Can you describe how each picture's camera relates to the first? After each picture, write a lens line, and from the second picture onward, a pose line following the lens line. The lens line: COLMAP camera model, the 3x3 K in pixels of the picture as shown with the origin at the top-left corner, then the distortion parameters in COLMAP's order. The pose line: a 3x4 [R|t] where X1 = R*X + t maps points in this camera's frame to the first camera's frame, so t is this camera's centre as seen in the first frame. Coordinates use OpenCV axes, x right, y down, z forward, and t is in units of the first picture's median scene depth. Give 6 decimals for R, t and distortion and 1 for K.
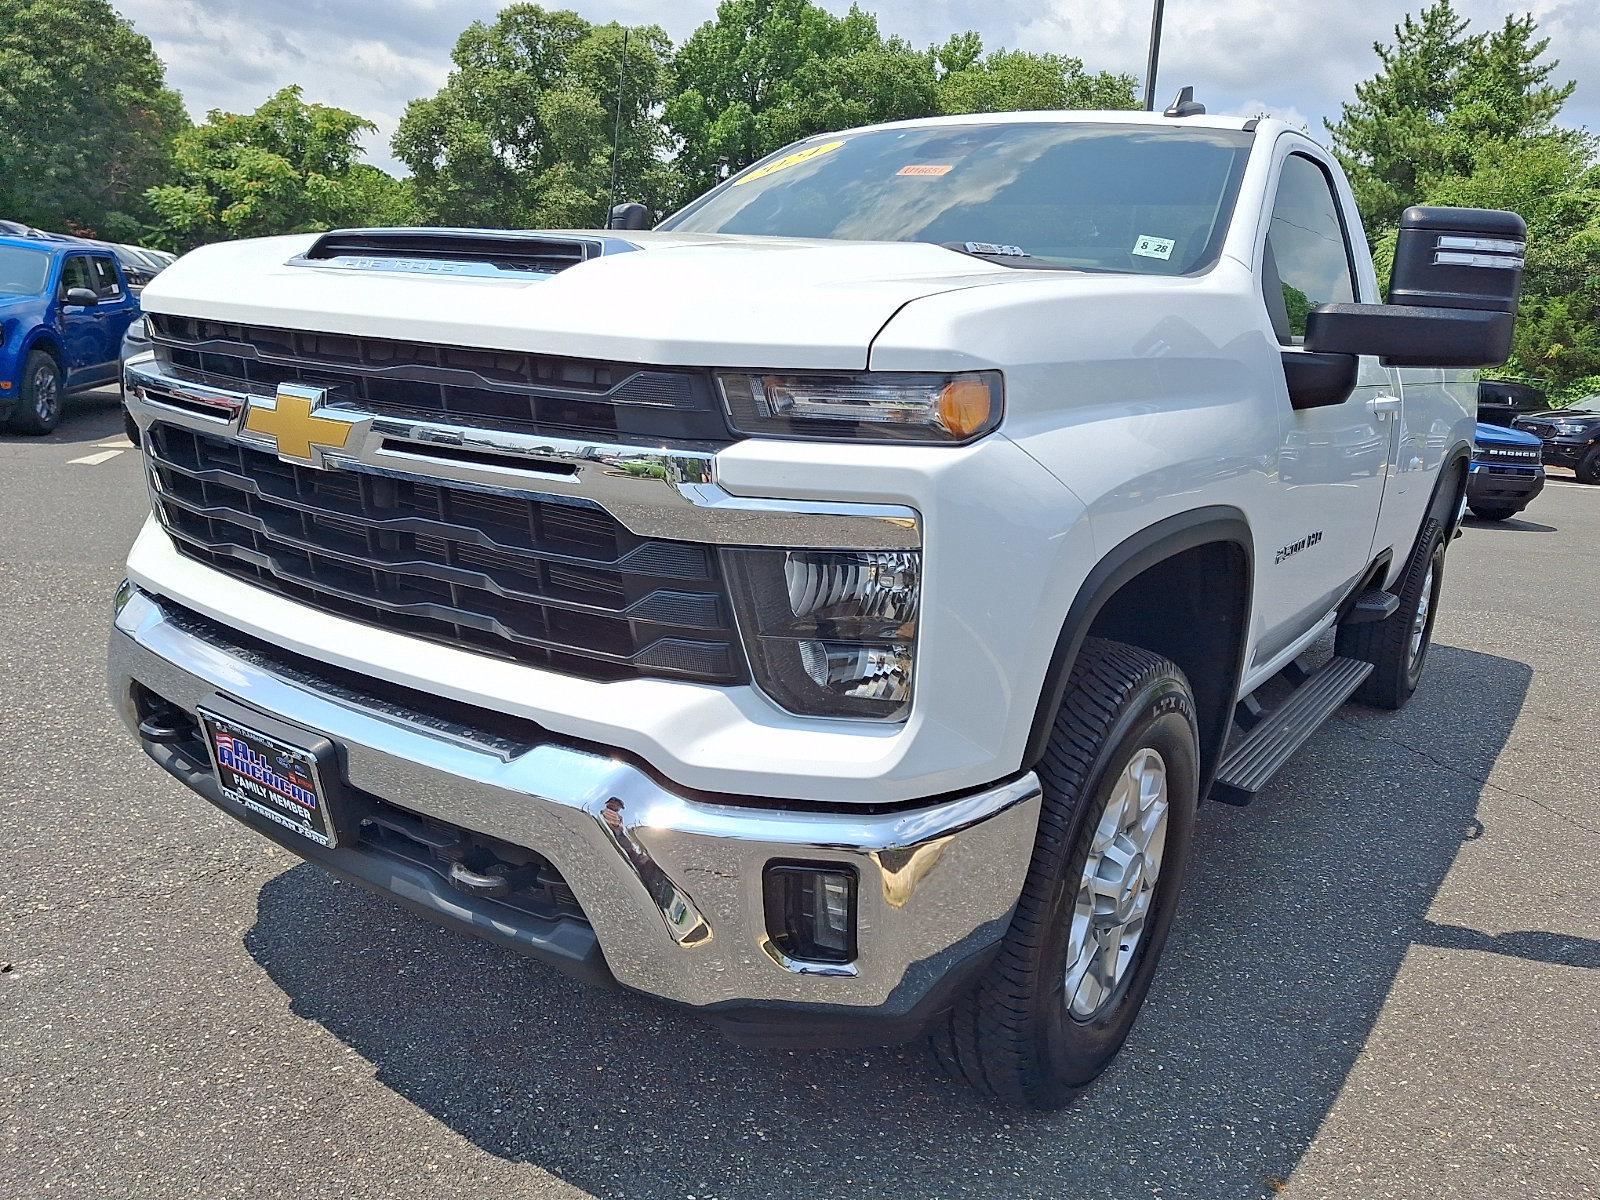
lens RADIAL K [[1220.0, 0, 809.9], [0, 1220.0, 607.7], [0, 0, 1]] dist [0.080078, -0.145236]
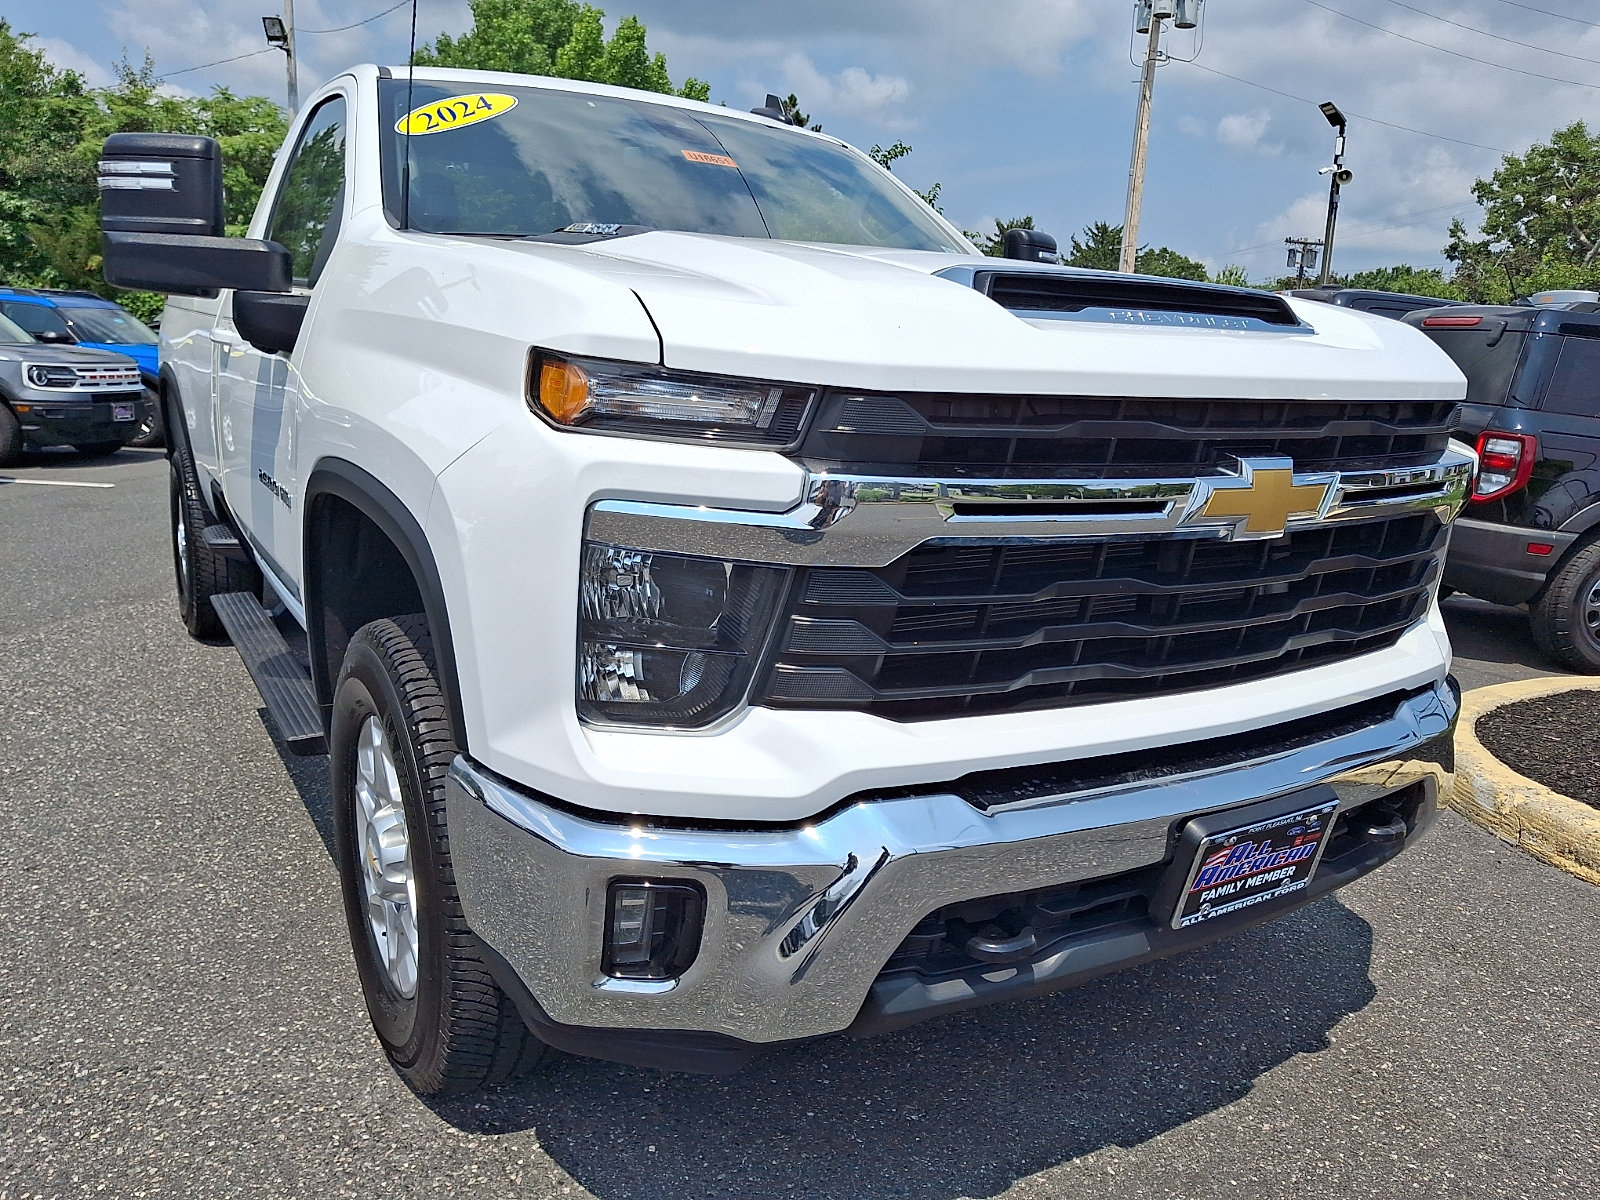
lens RADIAL K [[1231.6, 0, 800.0], [0, 1231.6, 600.0], [0, 0, 1]] dist [-0.004432, -0.003333]
pose [[0.359981, -0.243394, 0.900651, -1.183684], [0.173501, 0.965995, 0.191707, -0.263887], [-0.916685, 0.087253, 0.389969, 0.796729]]
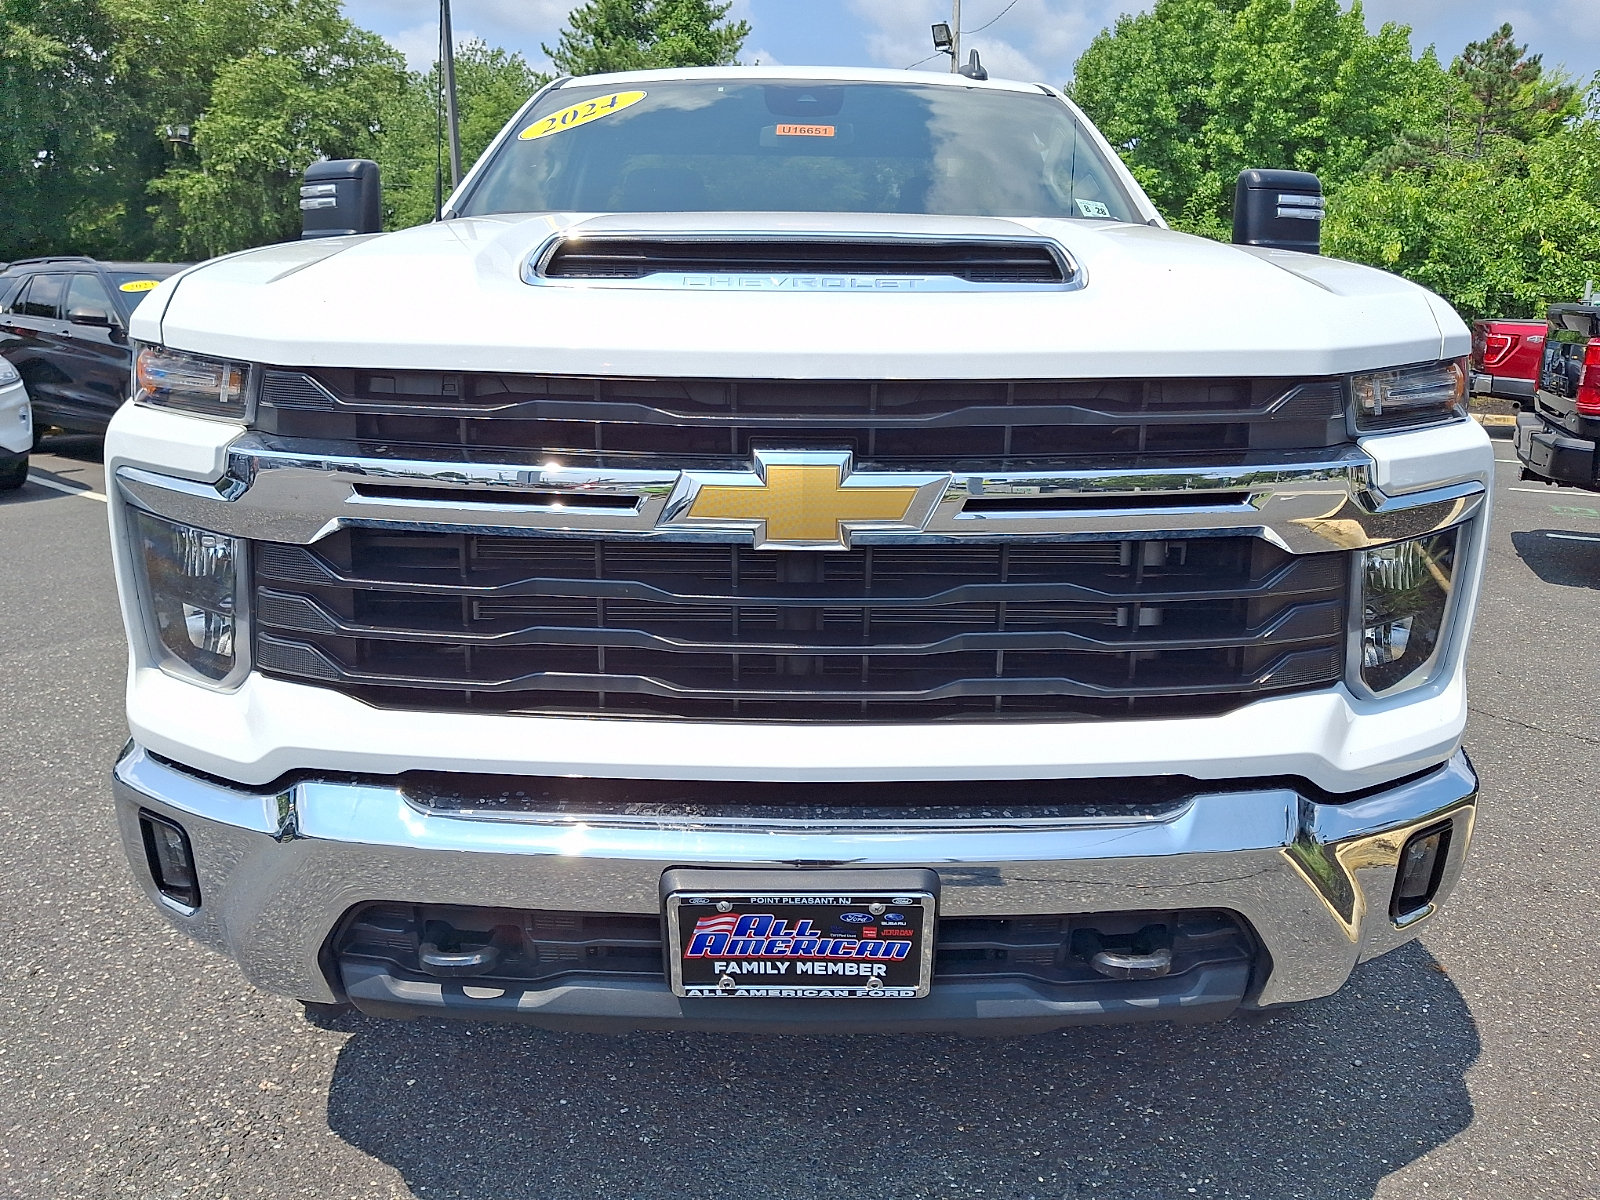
lens RADIAL K [[1182.6, 0, 818.1], [0, 1182.6, 582.4], [0, 0, 1]] dist [0.094280, -0.001790]
pose [[0.807506, -0.199321, 0.555162, -0.689794], [0.172616, 0.979827, 0.100713, -0.141002], [-0.564037, 0.014503, 0.825622, 0.308344]]
